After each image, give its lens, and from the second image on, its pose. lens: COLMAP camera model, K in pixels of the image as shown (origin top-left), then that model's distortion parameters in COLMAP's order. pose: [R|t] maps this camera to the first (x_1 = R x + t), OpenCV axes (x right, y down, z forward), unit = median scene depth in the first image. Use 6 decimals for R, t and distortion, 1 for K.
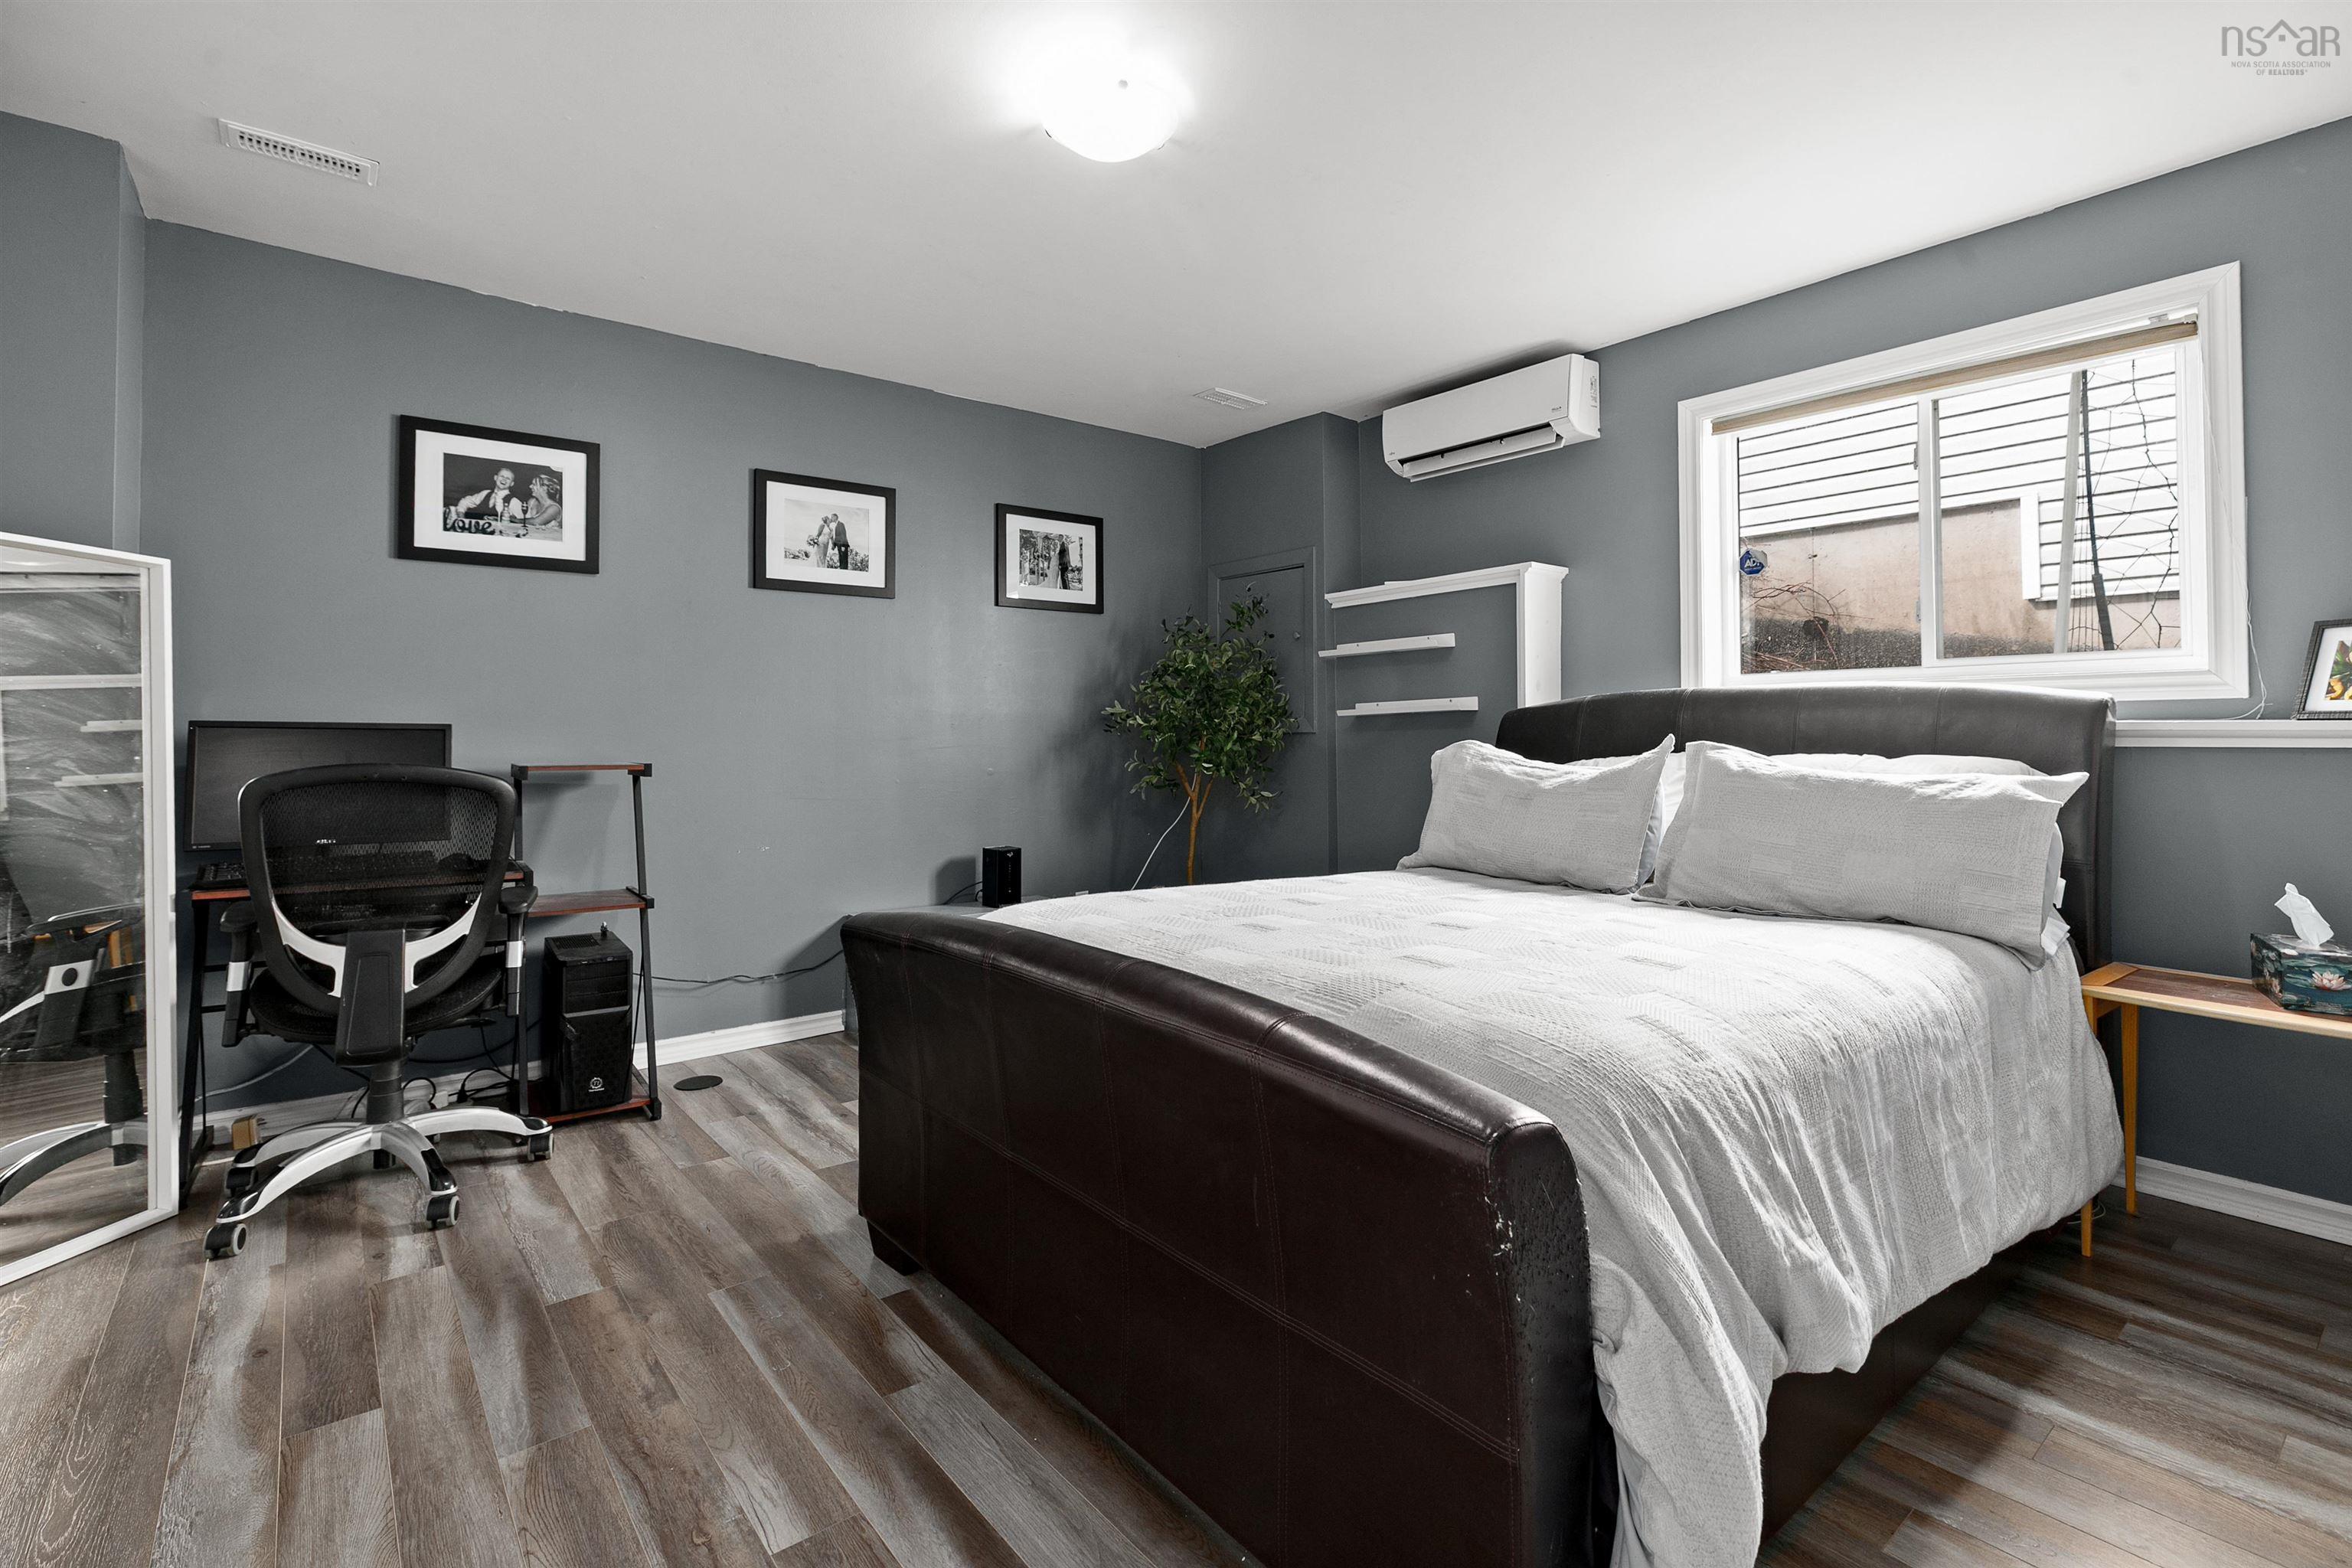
lens RADIAL K [[1081.5, 0, 1184.1], [0, 1081.5, 730.1], [0, 0, 1]] dist [0.008174, -0.000947]
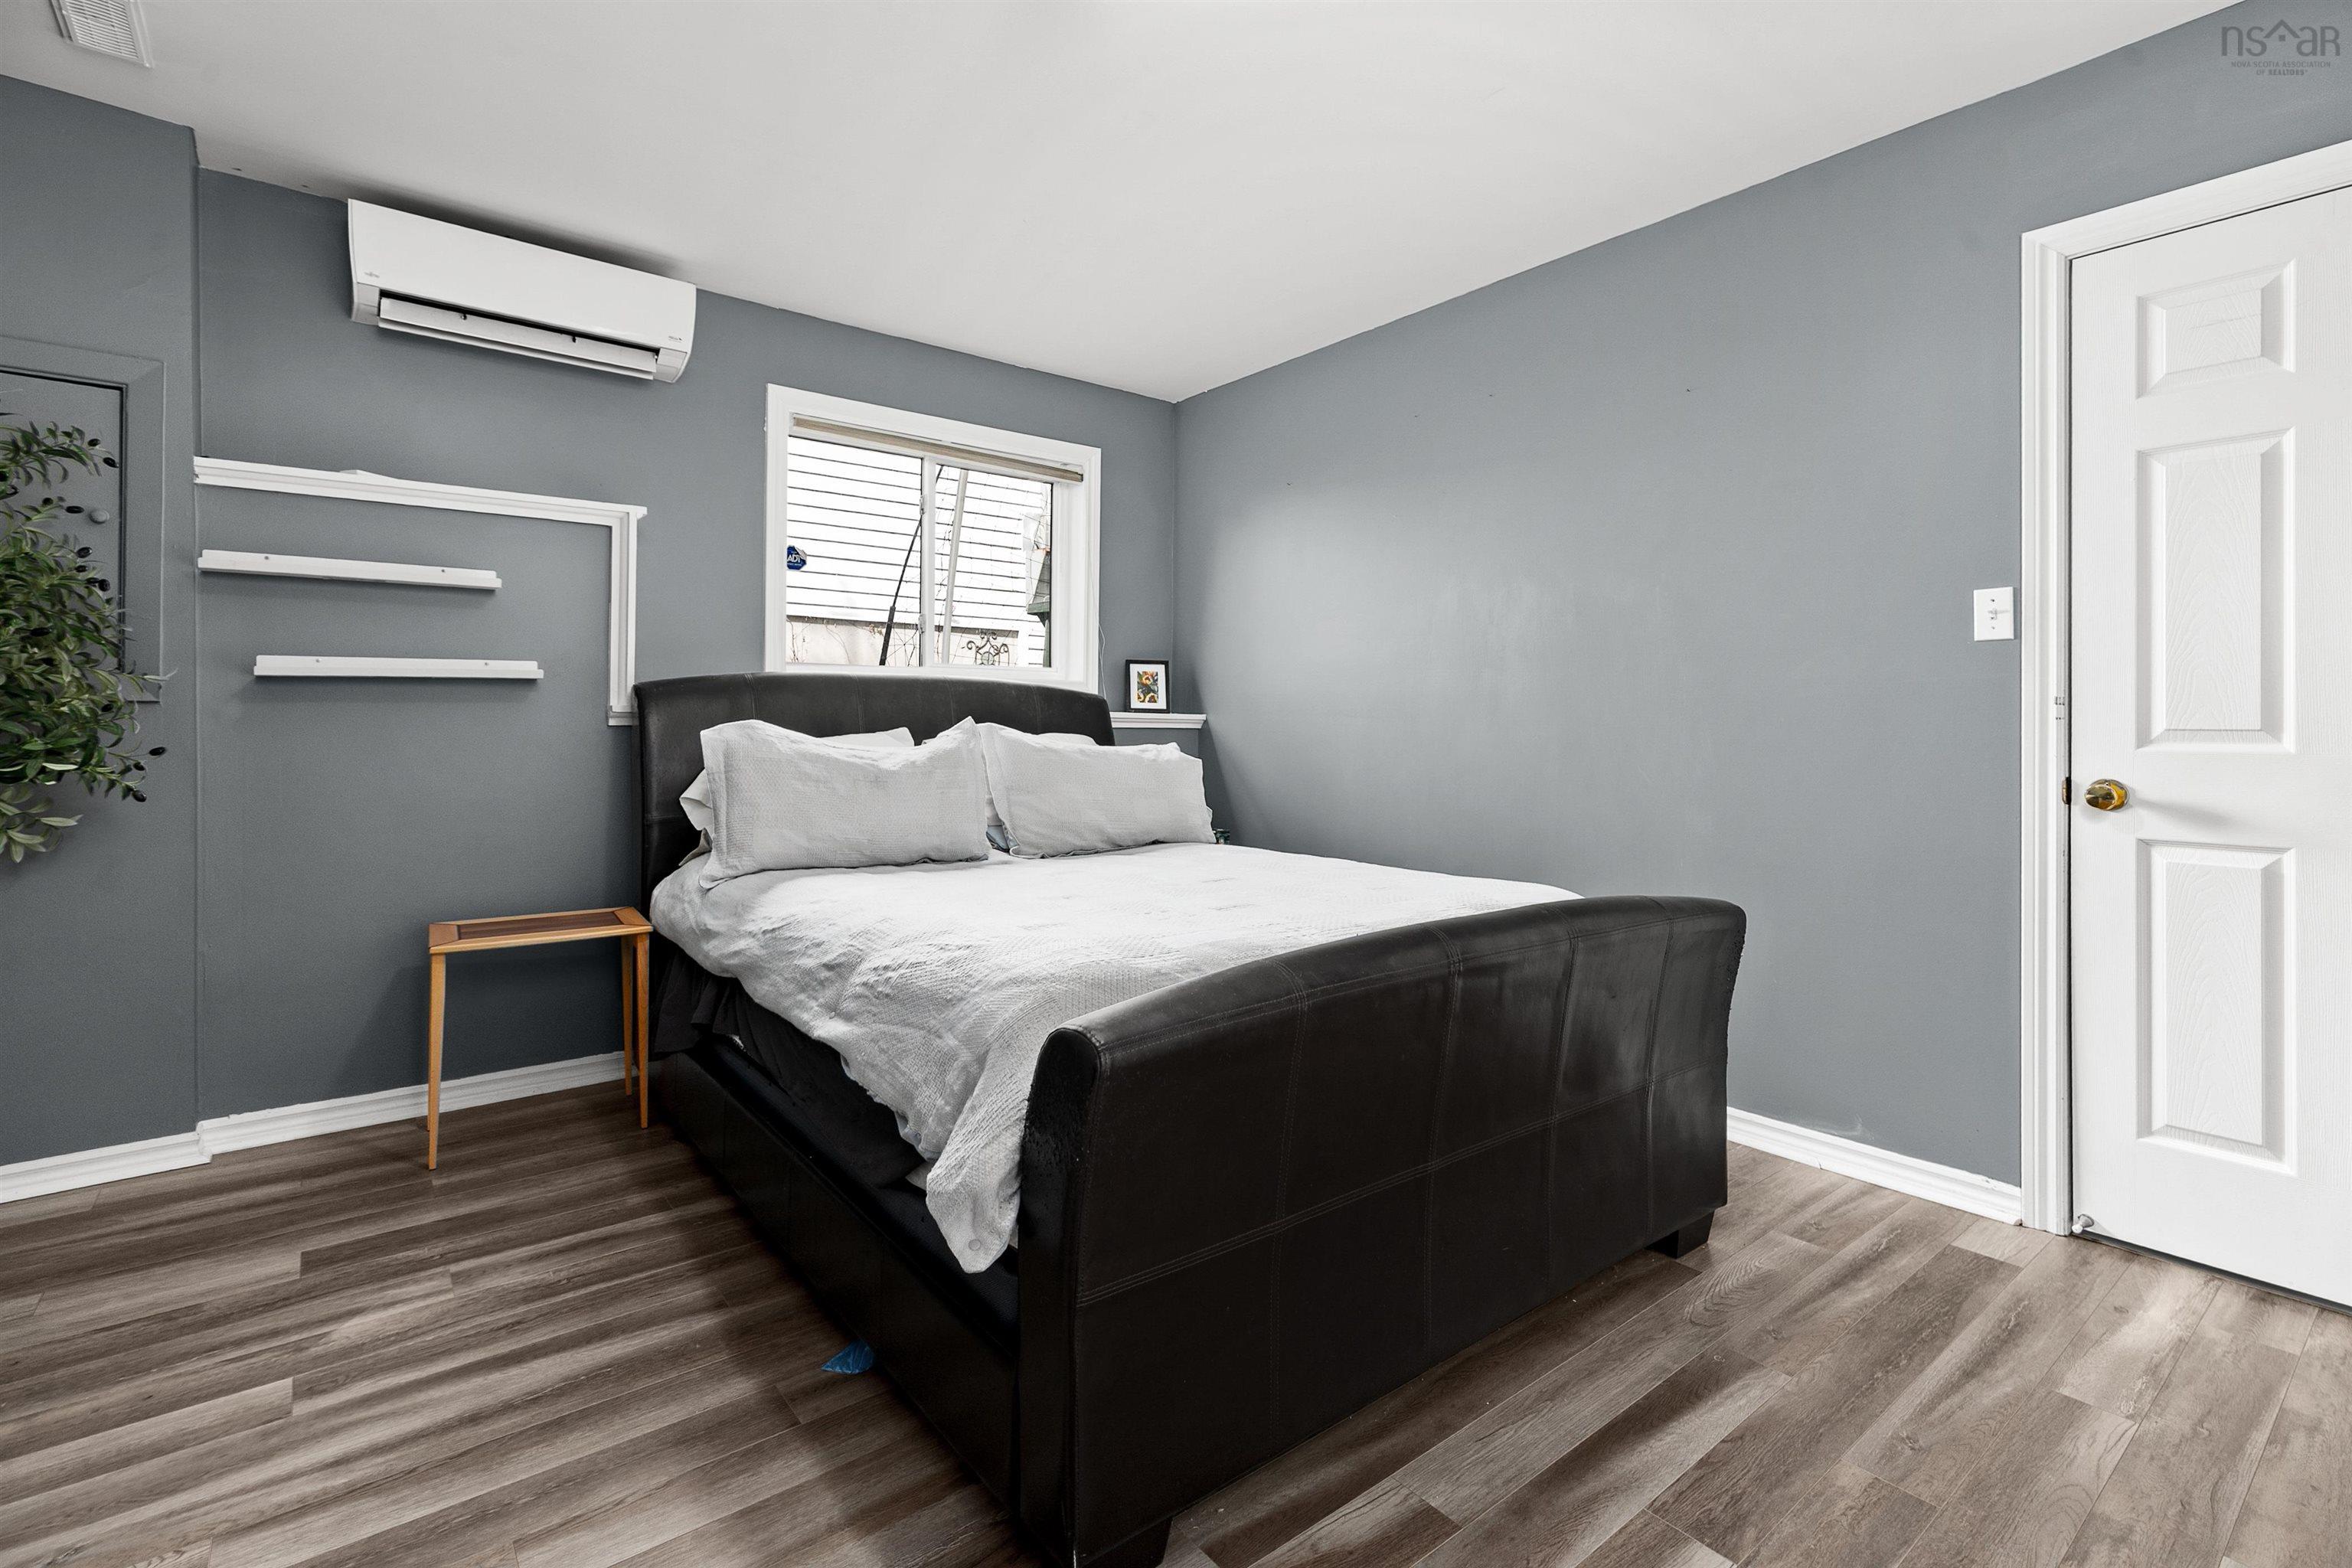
lens RADIAL K [[1081.5, 0, 1197.9], [0, 1081.5, 727.1], [0, 0, 1]] dist [0.008174, -0.000947]
pose [[0.002466, 0.002884, 0.999993, -0.716176], [-0.012472, 0.999918, -0.002853, 0.015890], [-0.999919, -0.012464, 0.002502, 0.790920]]
